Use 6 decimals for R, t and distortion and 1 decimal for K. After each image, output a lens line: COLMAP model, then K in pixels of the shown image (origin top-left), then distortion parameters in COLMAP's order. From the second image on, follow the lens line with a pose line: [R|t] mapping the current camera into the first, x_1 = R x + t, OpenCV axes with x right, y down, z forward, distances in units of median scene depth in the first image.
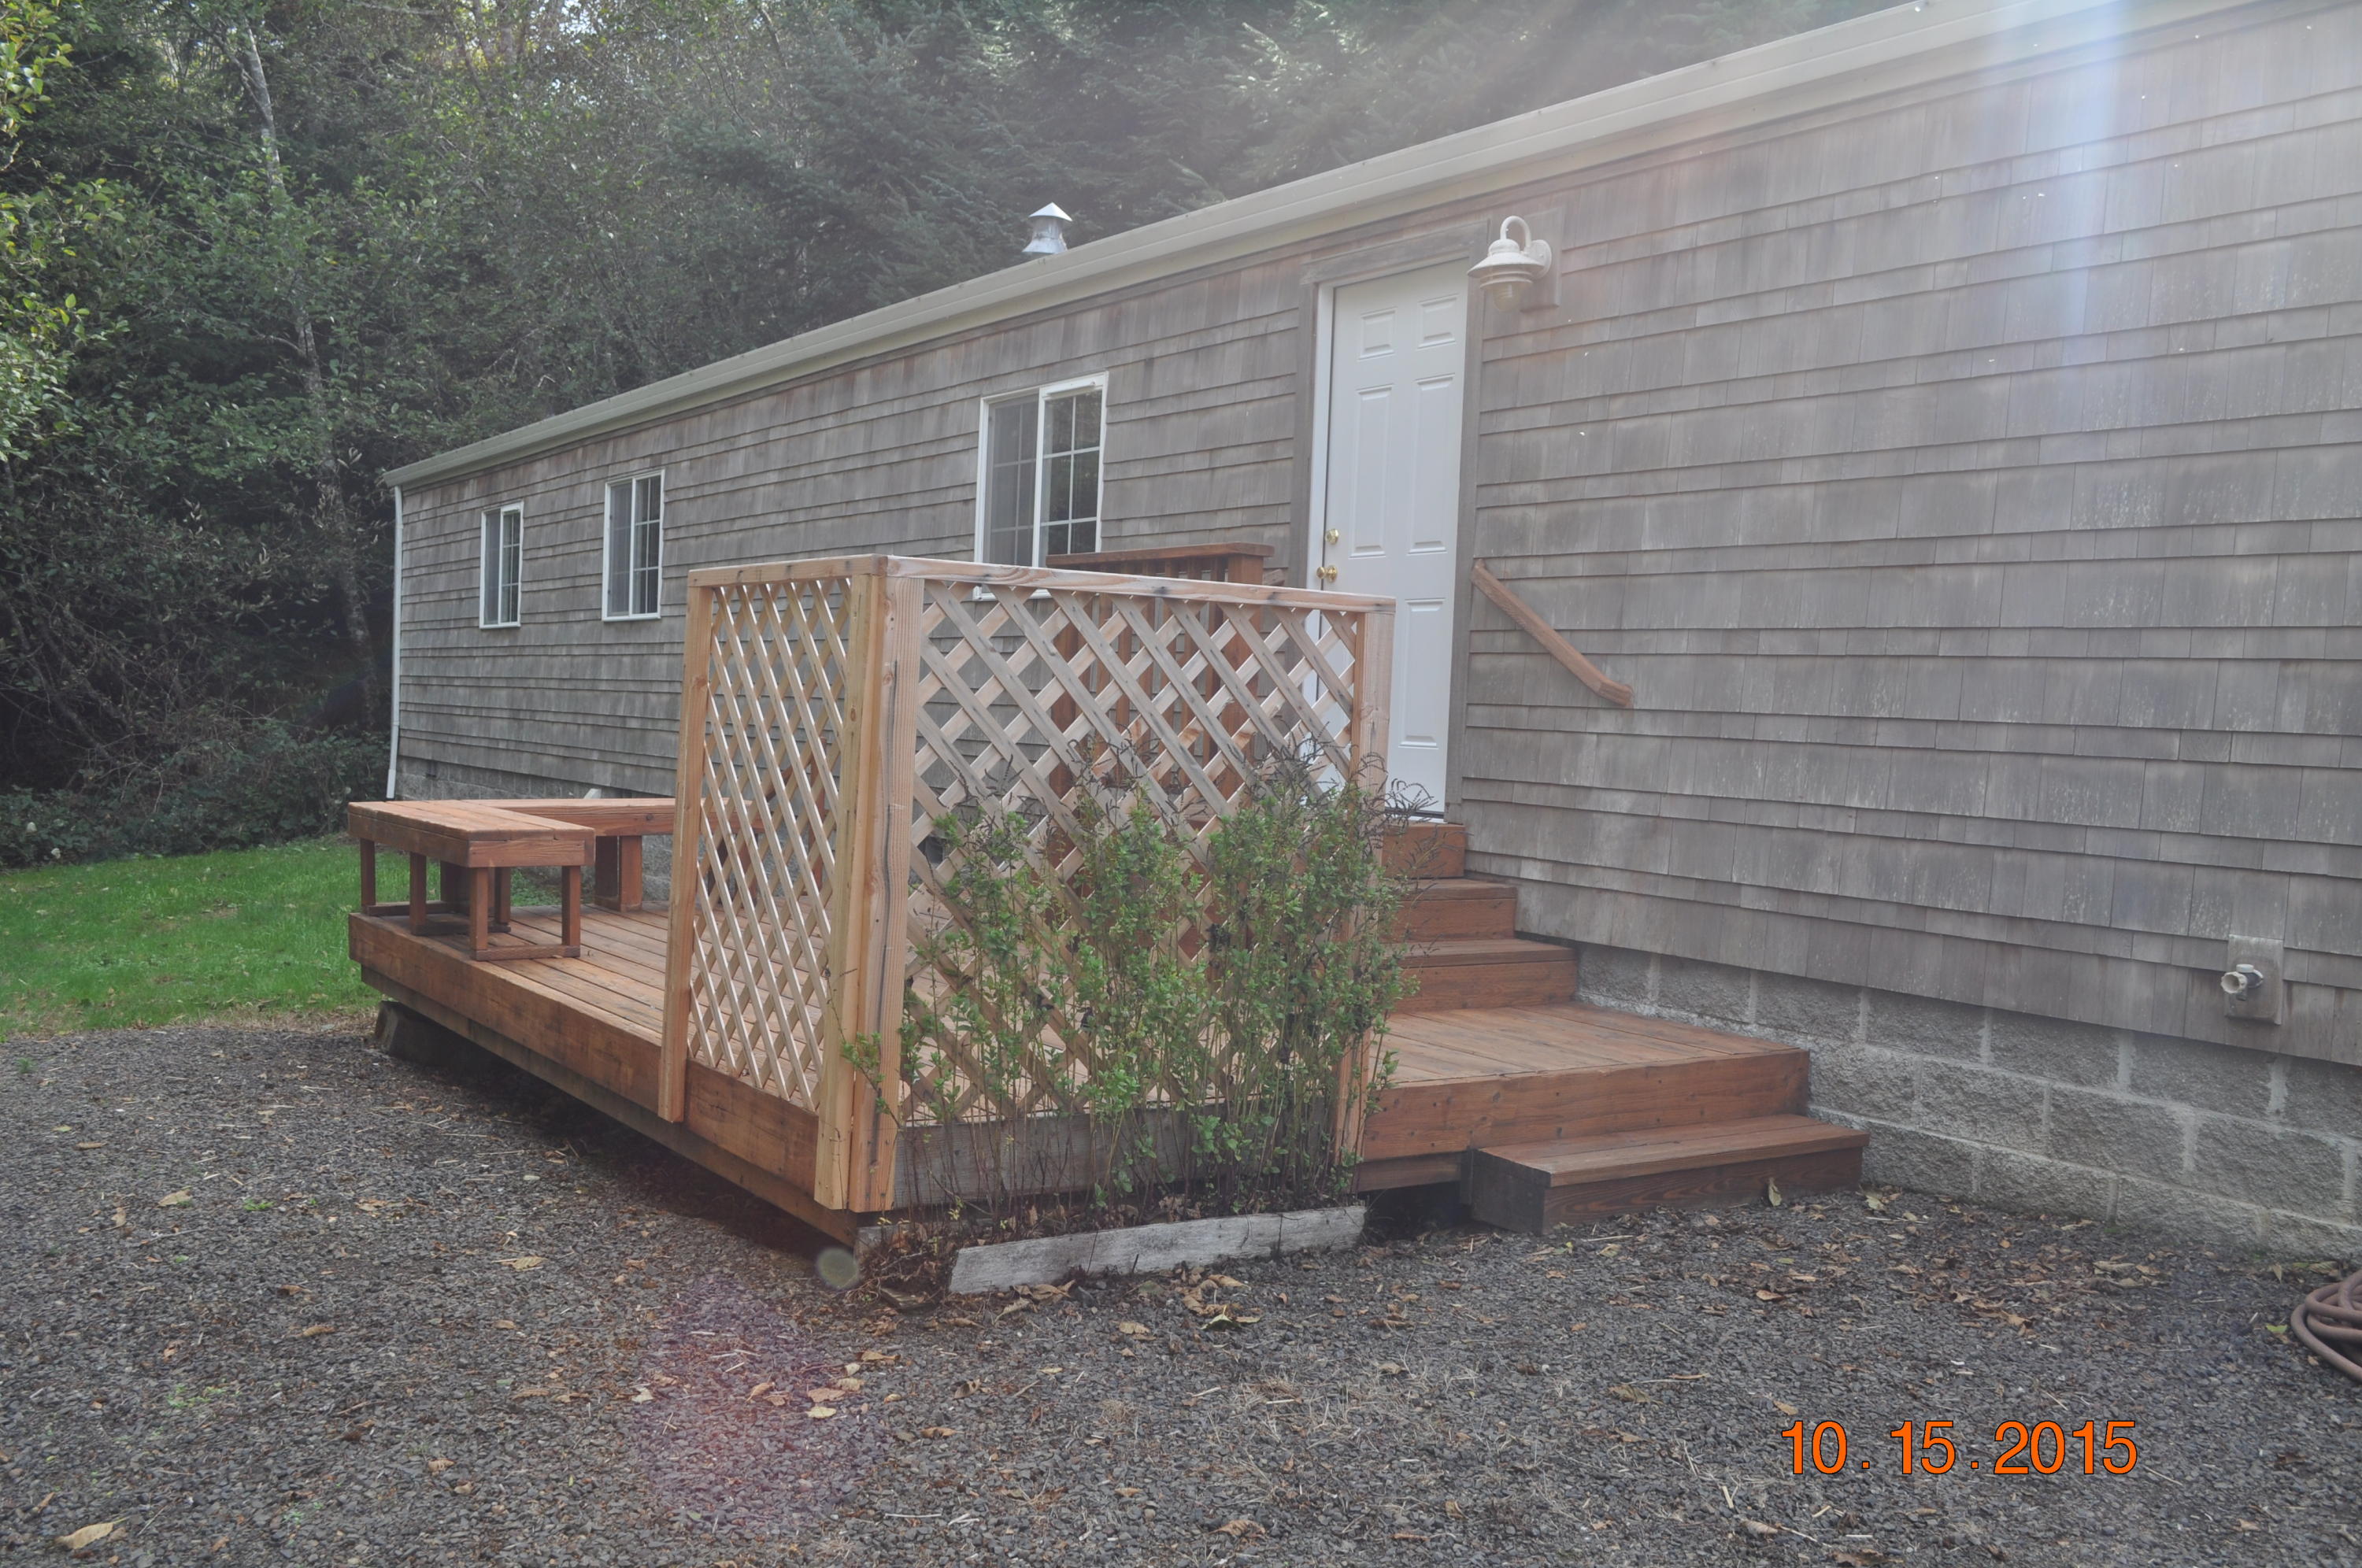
lens RADIAL K [[2185.7, 0, 1169.1], [0, 2185.7, 794.4], [0, 0, 1]] dist [-0.057975, 0.000000]
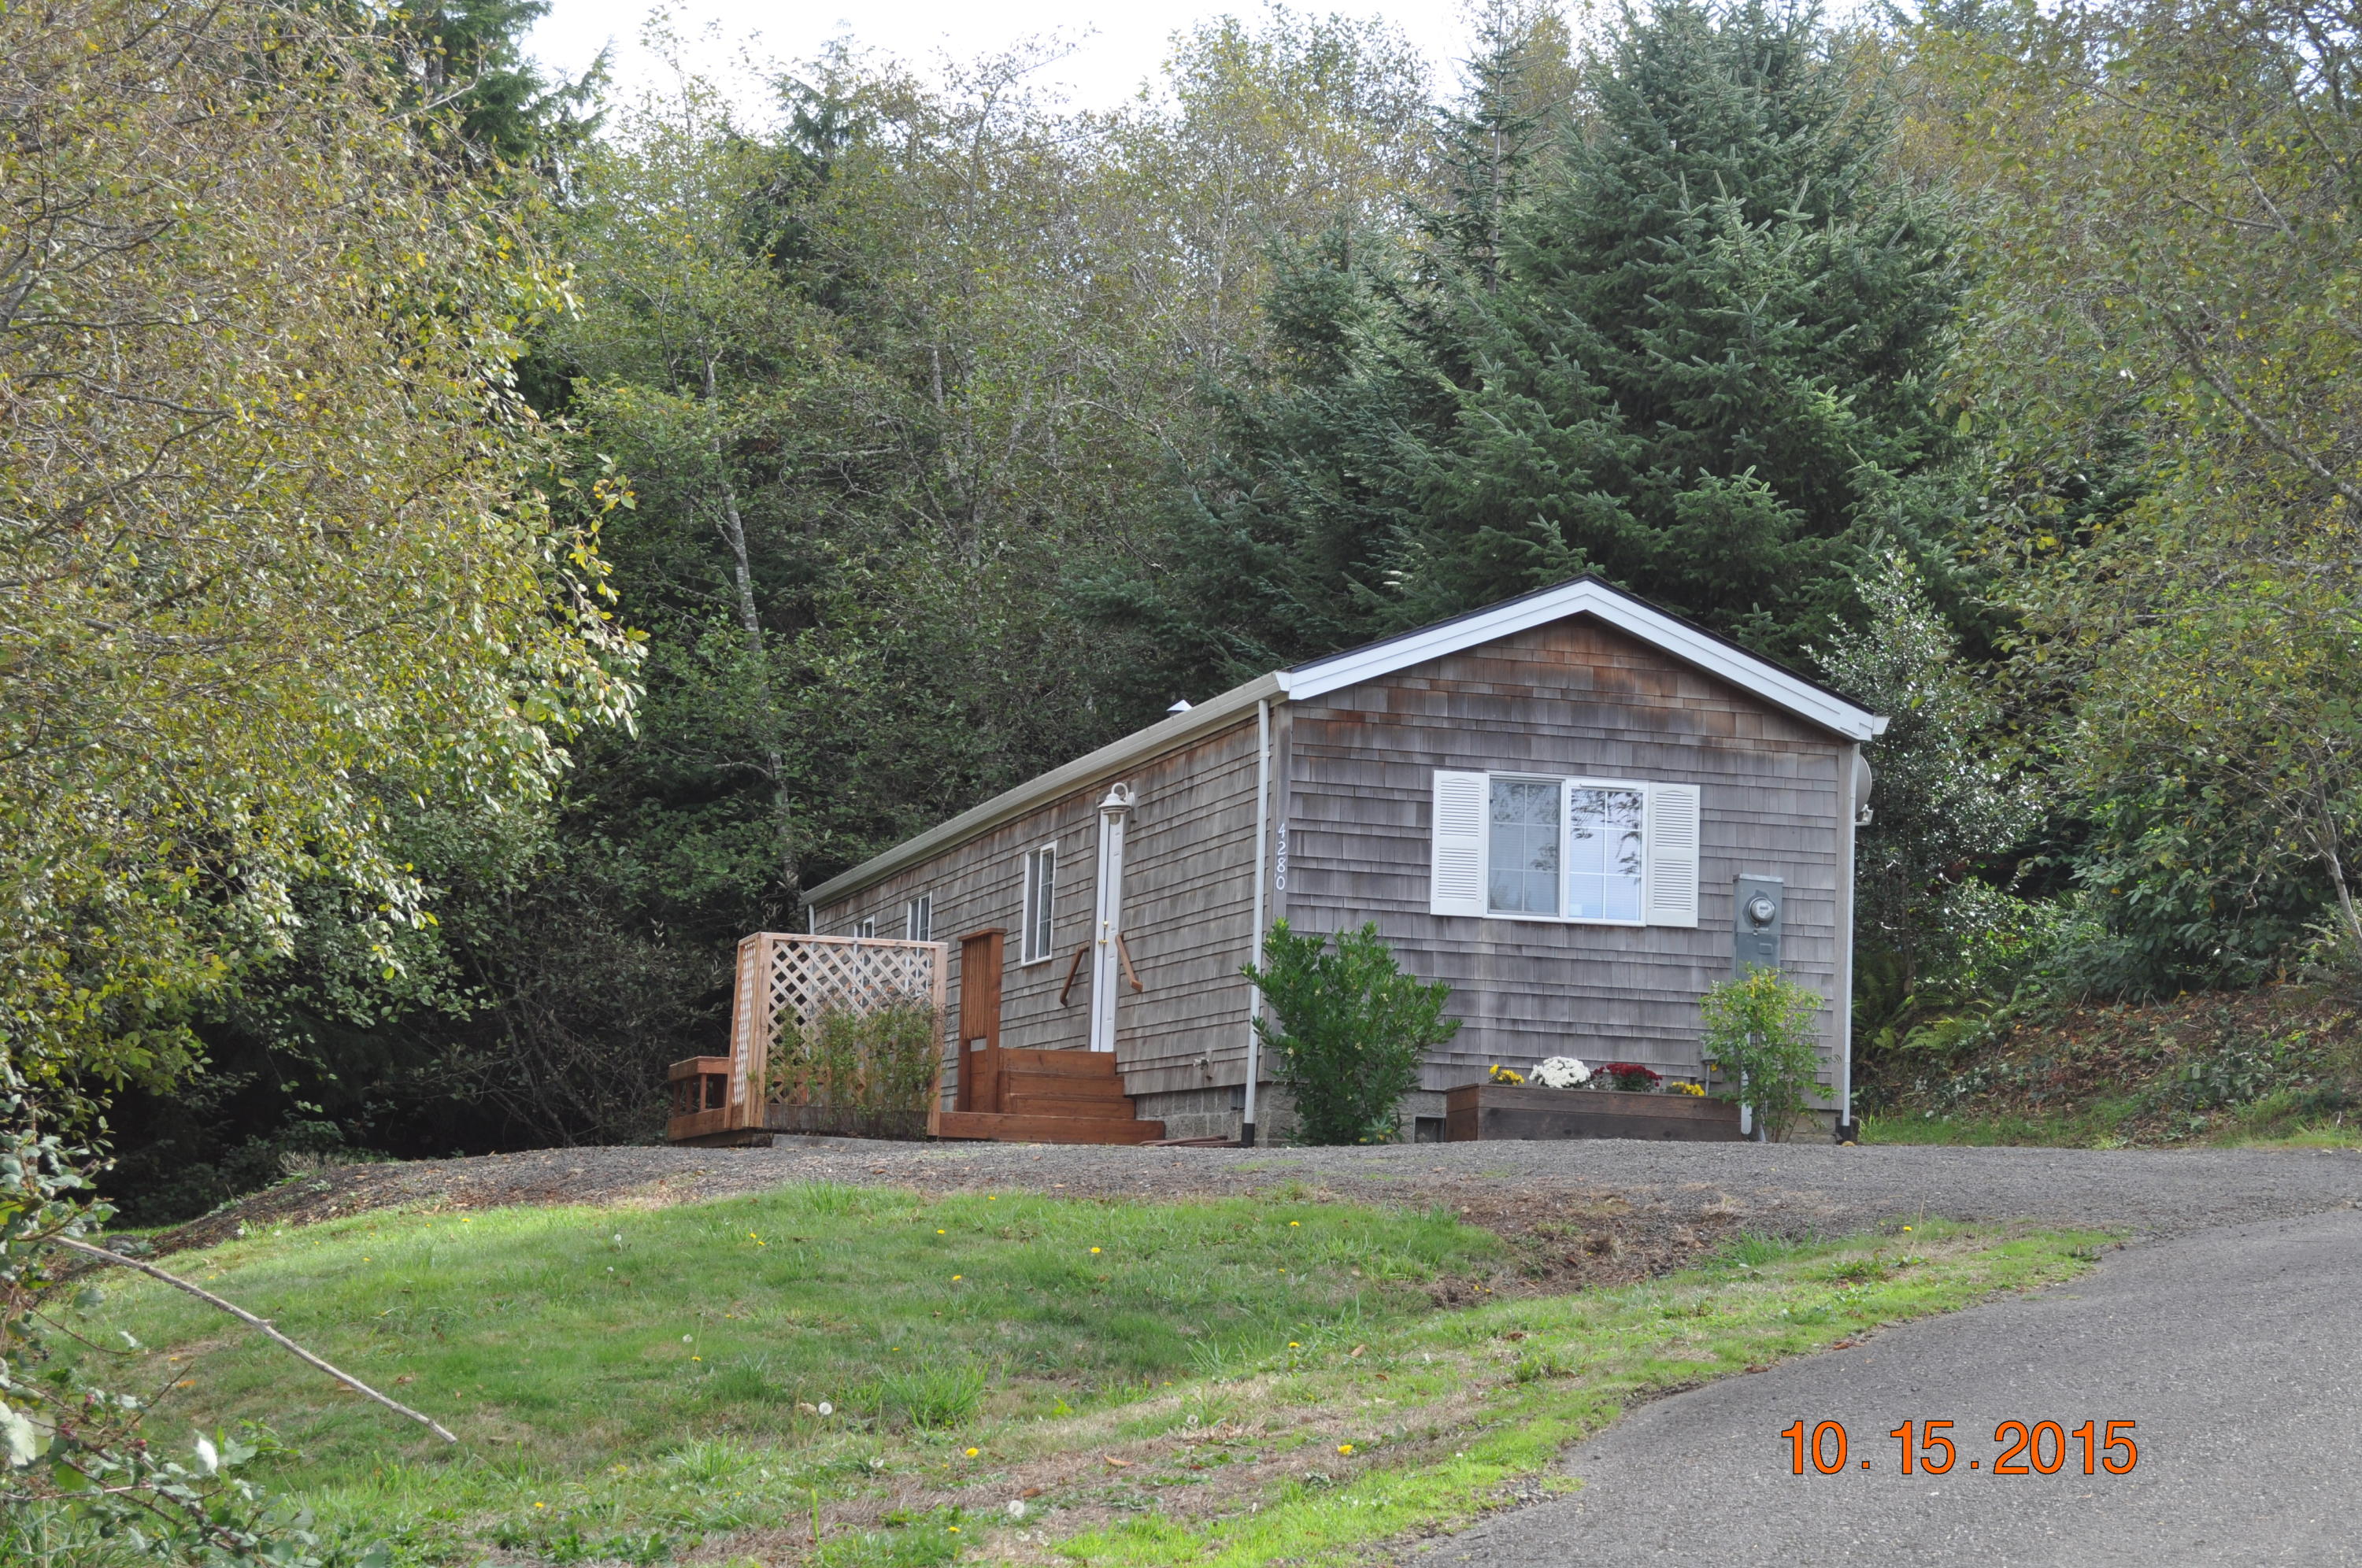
lens RADIAL K [[4239.6, 0, 1173.1], [0, 4239.6, 770.1], [0, 0, 1]] dist [-0.042693, 0.000000]
pose [[0.945895, -0.037638, -0.322284, 1.616651], [-0.015098, 0.987068, -0.159587, 0.424374], [0.324122, 0.155818, 0.933095, -3.091590]]
